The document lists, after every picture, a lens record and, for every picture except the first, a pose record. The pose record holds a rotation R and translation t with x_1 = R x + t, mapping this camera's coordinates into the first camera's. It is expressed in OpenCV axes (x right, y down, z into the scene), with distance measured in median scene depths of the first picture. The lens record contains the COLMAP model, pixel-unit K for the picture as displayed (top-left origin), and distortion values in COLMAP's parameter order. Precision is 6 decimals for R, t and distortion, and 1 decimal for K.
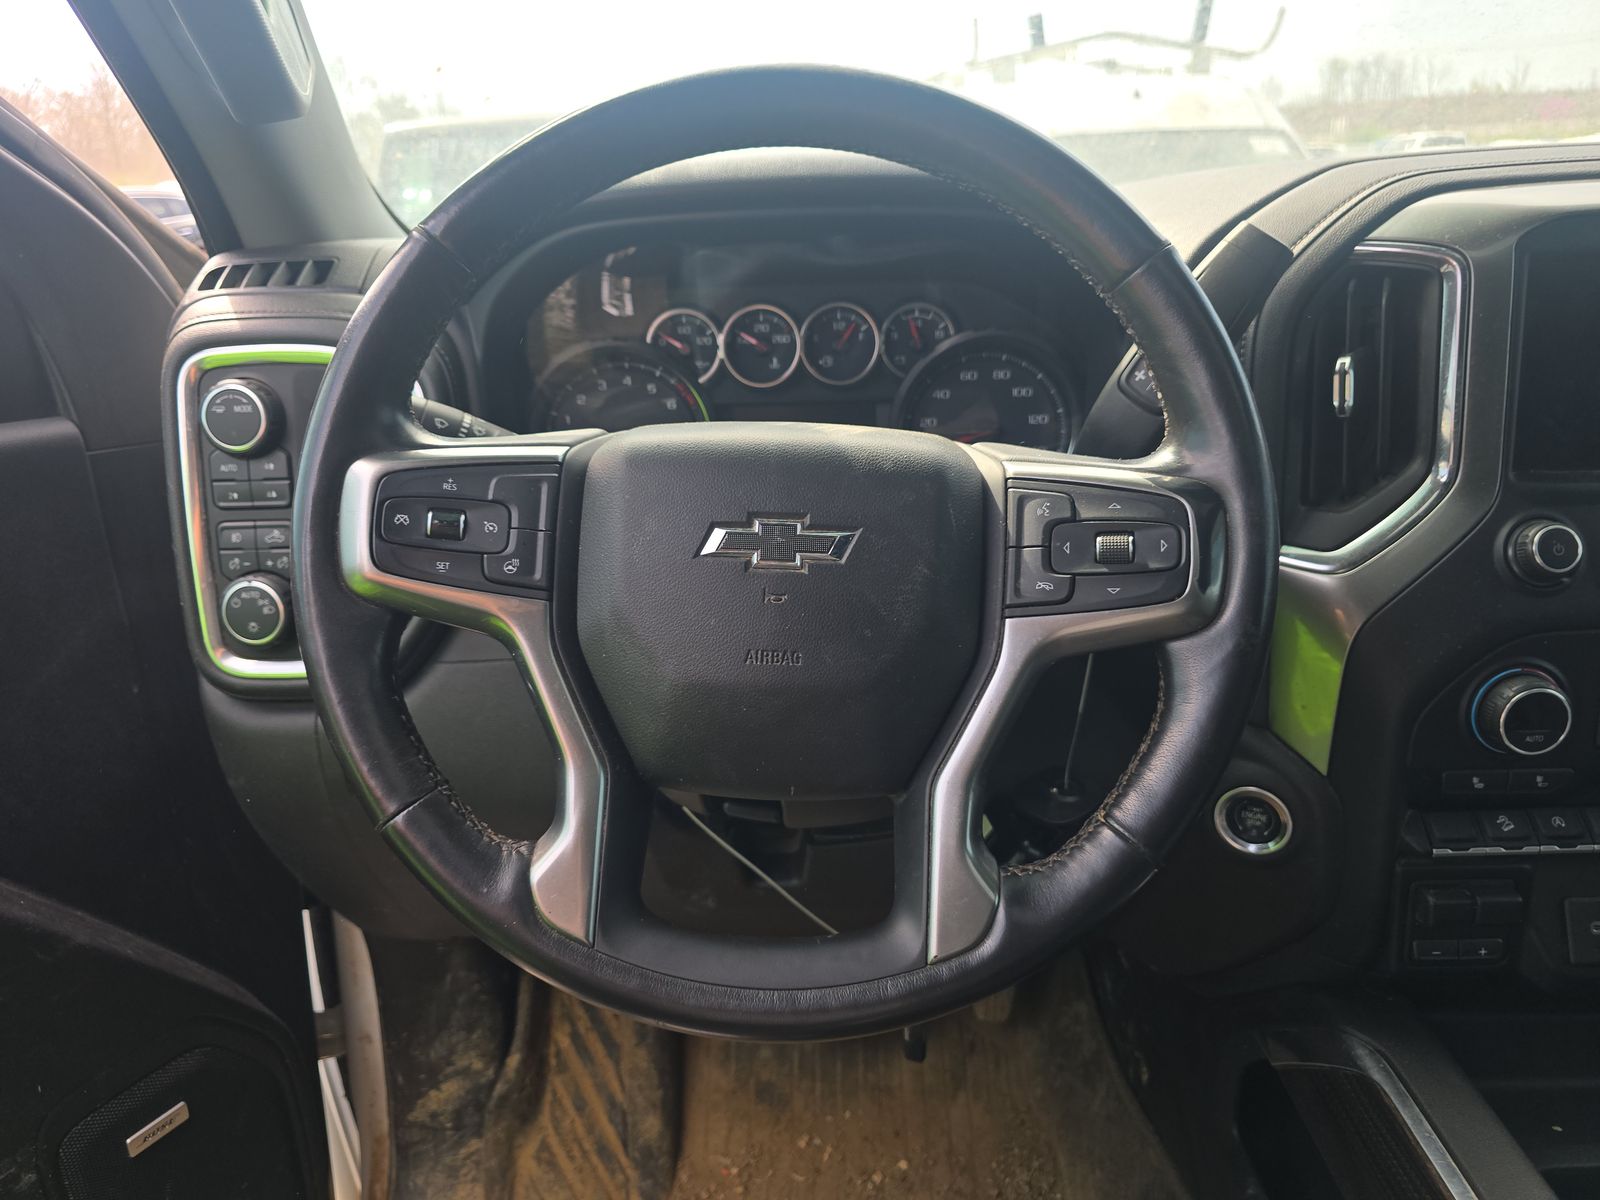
lens RADIAL K [[1088.1, 0, 808.2], [0, 1088.1, 605.0], [0, 0, 1]] dist [0.037260, -0.030171]
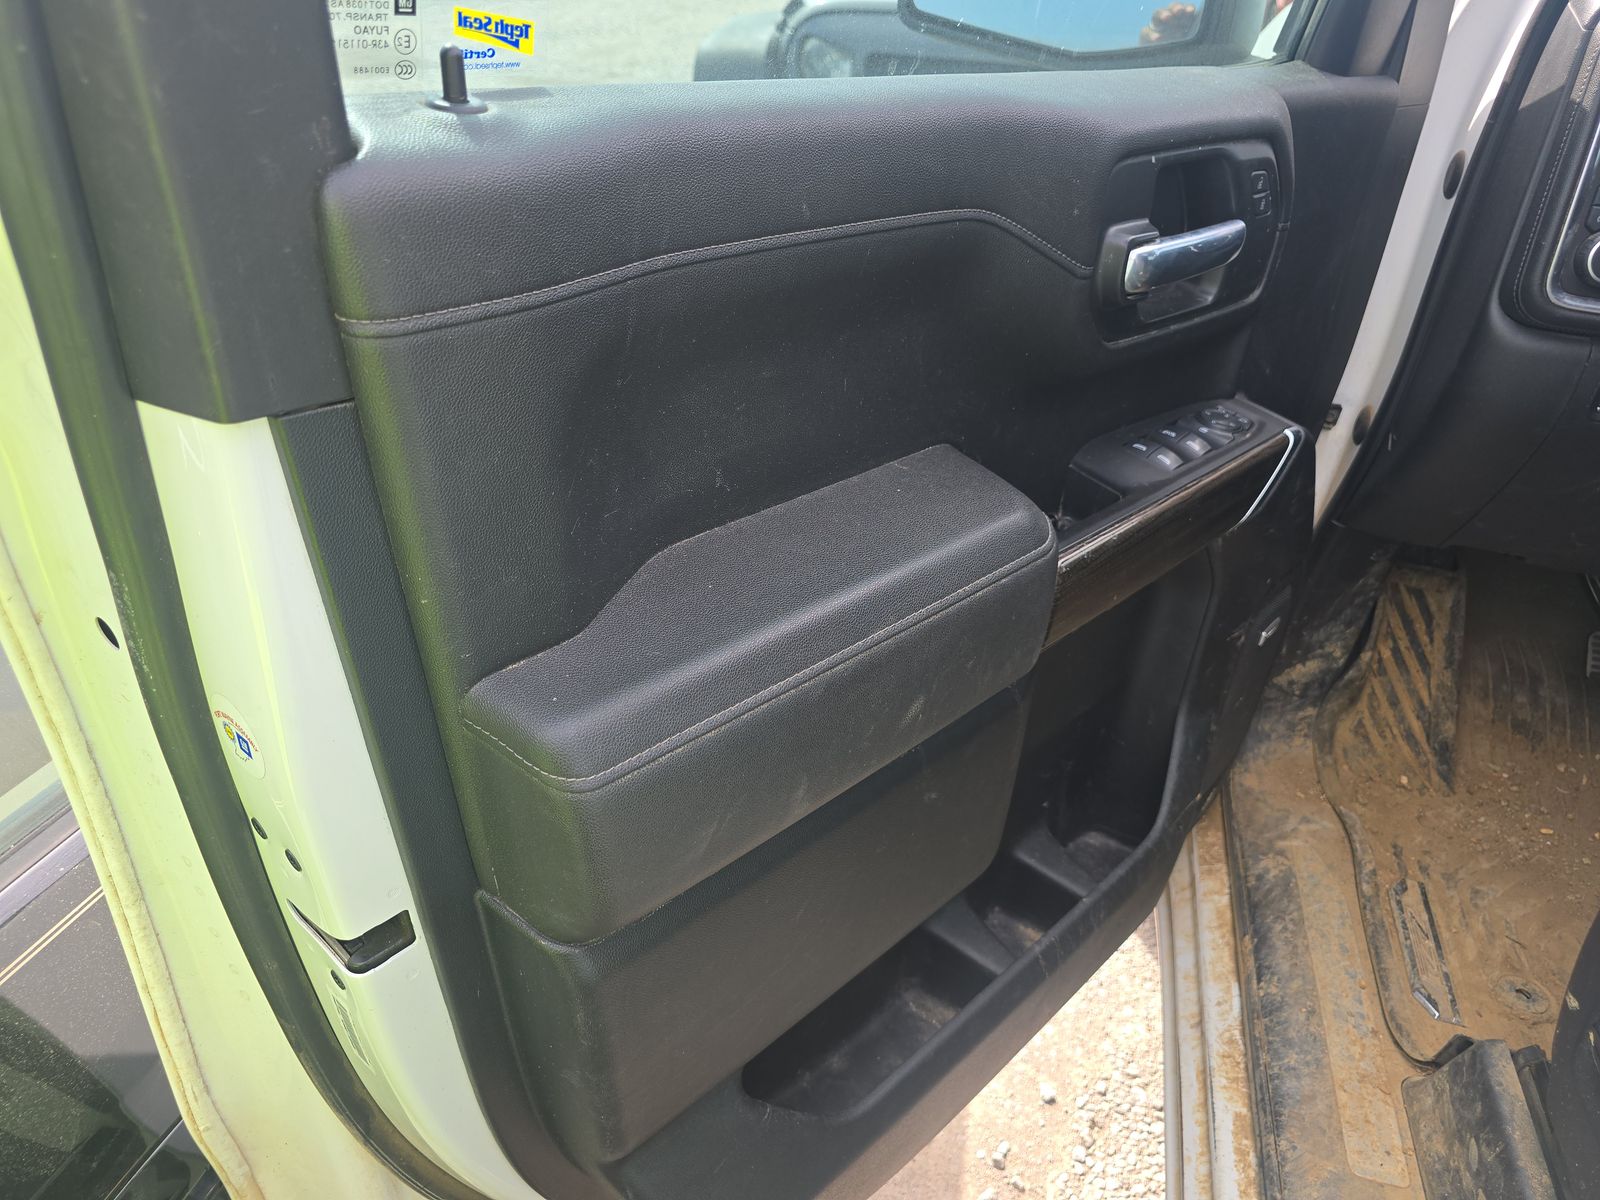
lens RADIAL K [[1077.1, 0, 800.0], [0, 1077.1, 600.0], [0, 0, 1]] dist [0.041708, -0.031208]
pose [[0.973029, 0.196935, -0.120128, -0.759612], [-0.164154, 0.956986, 0.239231, 0.155565], [0.162073, -0.213059, 0.963503, -0.309366]]
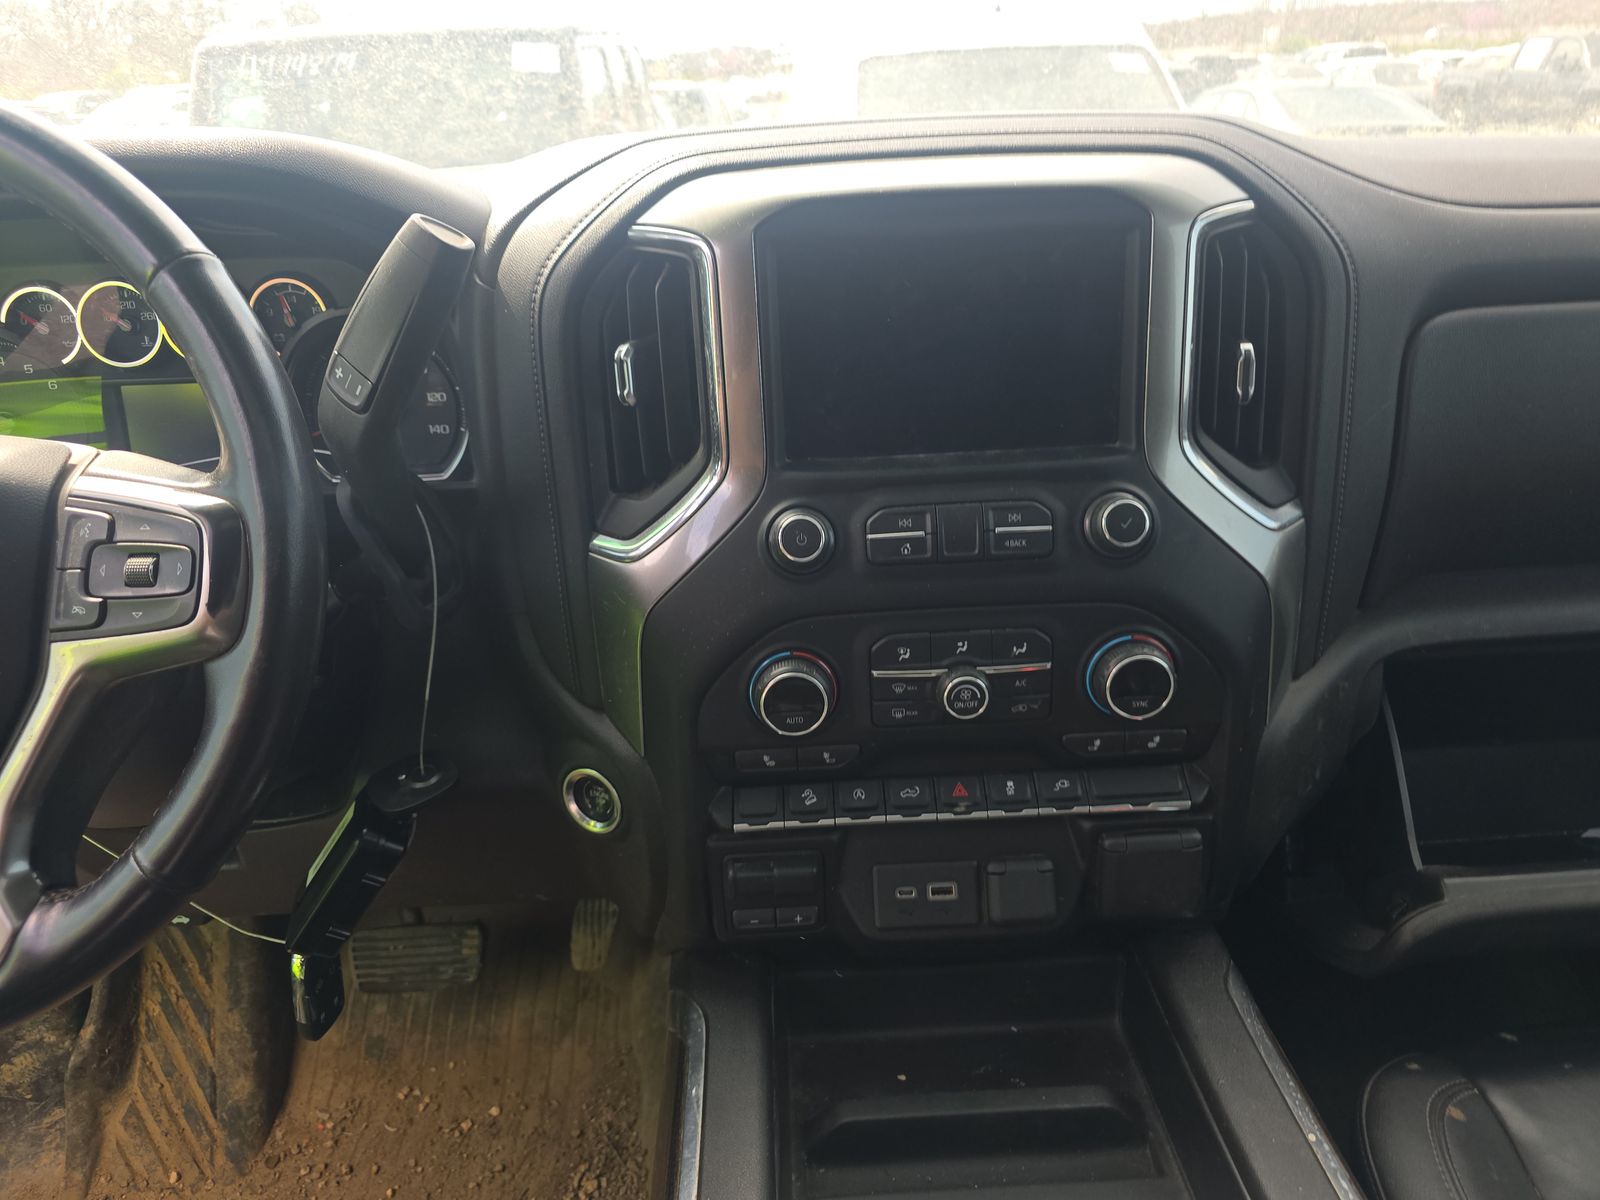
lens RADIAL K [[1077.1, 0, 800.0], [0, 1077.1, 600.0], [0, 0, 1]] dist [0.041708, -0.031208]
pose [[0.998611, -0.023886, 0.046968, 0.339091], [0.020671, 0.997487, 0.067771, -0.032955], [-0.048469, -0.066706, 0.996595, -0.001771]]
